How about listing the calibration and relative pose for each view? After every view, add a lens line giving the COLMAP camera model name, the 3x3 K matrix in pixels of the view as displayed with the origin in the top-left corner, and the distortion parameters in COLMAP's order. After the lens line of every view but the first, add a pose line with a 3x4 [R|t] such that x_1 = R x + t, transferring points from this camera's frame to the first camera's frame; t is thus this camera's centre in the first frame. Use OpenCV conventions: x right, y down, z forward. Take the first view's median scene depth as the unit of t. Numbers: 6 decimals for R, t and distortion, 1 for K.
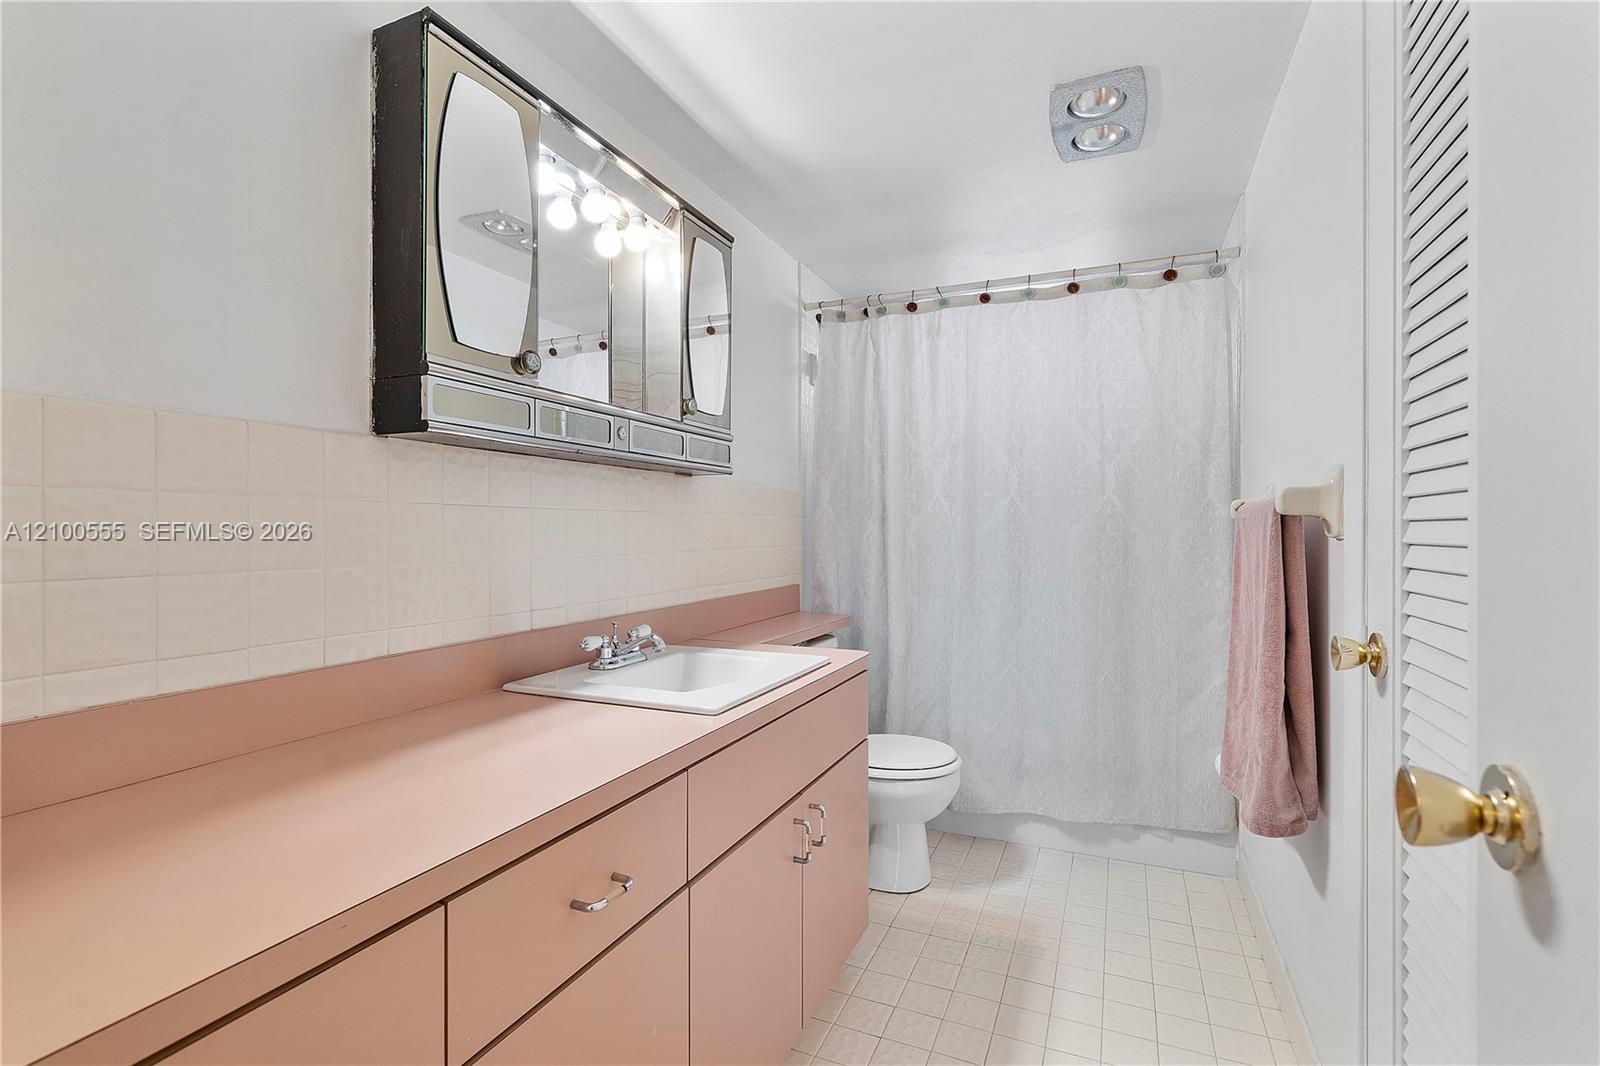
lens RADIAL K [[741.2, 0, 799.5], [0, 741.2, 532.2], [0, 0, 1]] dist [-0.002231, 0.000794]
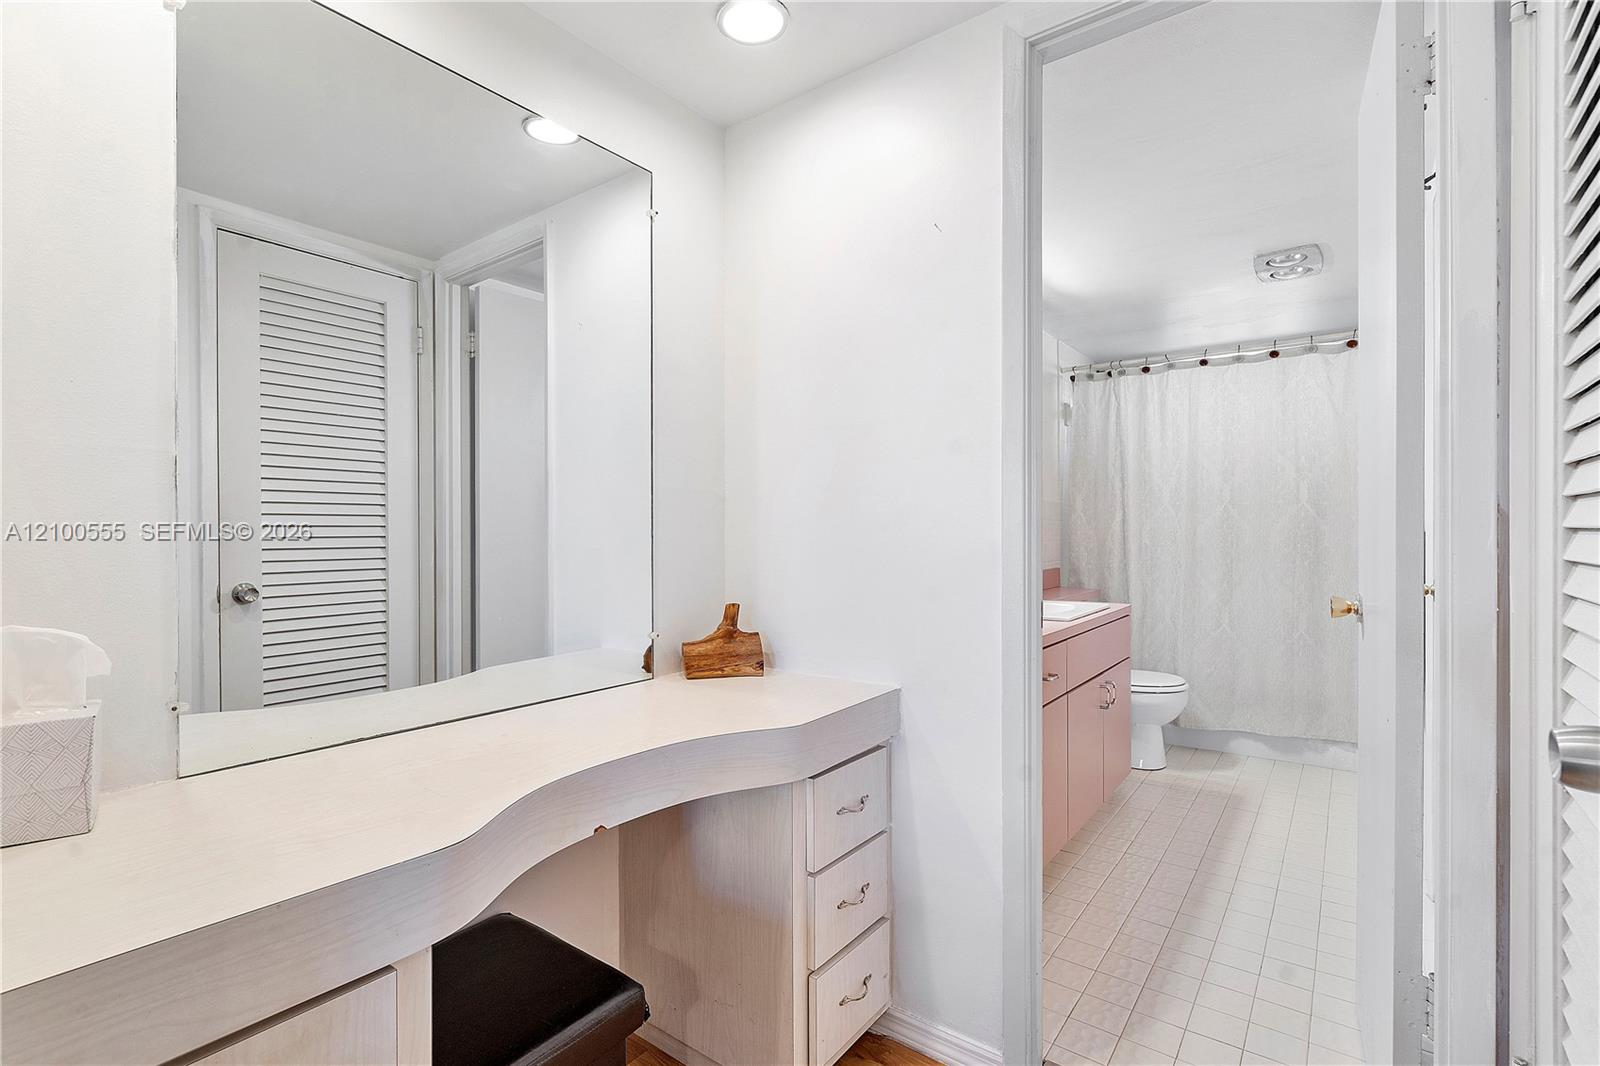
lens RADIAL K [[741.2, 0, 799.6], [0, 741.2, 533.6], [0, 0, 1]] dist [-0.002231, 0.000794]
pose [[0.972736, -0.003939, -0.231882, -0.166615], [0.004789, 0.999984, 0.003104, -0.002051], [0.231866, -0.004129, 0.972739, -0.530664]]
